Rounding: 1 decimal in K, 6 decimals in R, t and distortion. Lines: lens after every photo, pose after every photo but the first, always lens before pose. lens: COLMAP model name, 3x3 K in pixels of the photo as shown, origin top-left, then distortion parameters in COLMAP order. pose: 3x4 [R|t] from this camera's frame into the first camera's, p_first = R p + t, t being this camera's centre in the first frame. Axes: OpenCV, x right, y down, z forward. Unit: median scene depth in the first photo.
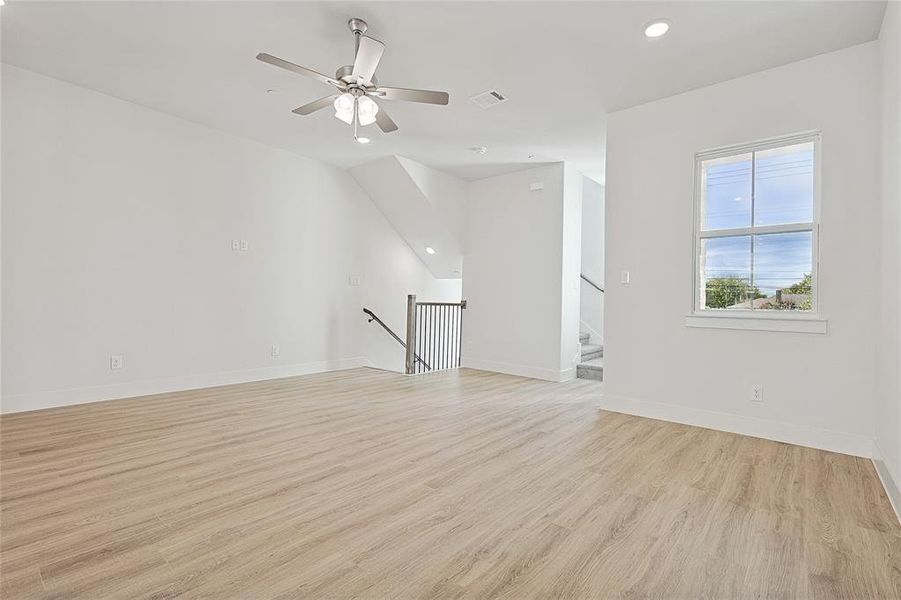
lens RADIAL K [[427.3, 0, 451.8], [0, 427.3, 299.1], [0, 0, 1]] dist [0.004232, -0.000072]
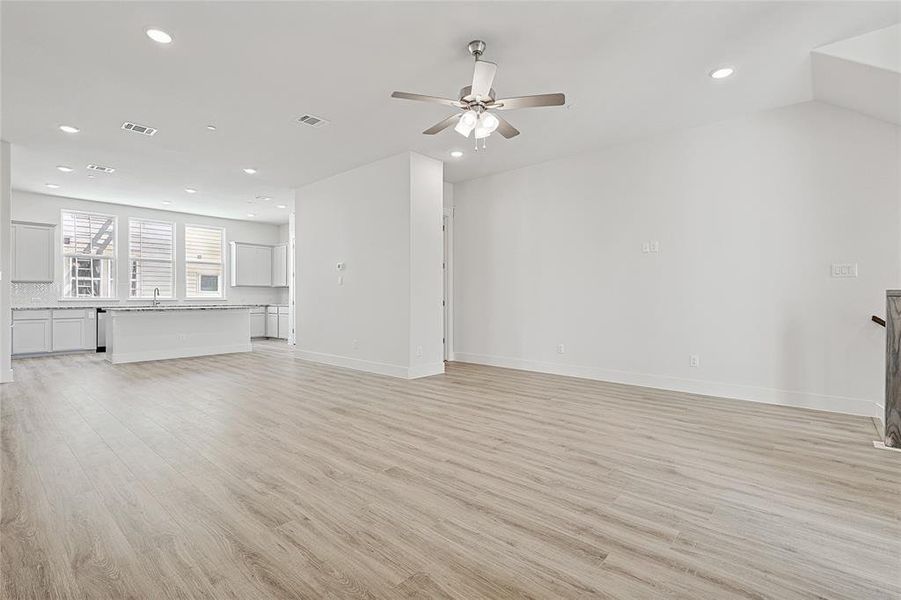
lens RADIAL K [[427.3, 0, 452.0], [0, 427.3, 298.4], [0, 0, 1]] dist [0.004232, -0.000072]
pose [[-0.045509, -0.021037, -0.998742, 0.847573], [0.000833, 0.999777, -0.021097, 0.020935], [0.998964, -0.001792, -0.045481, 0.983867]]
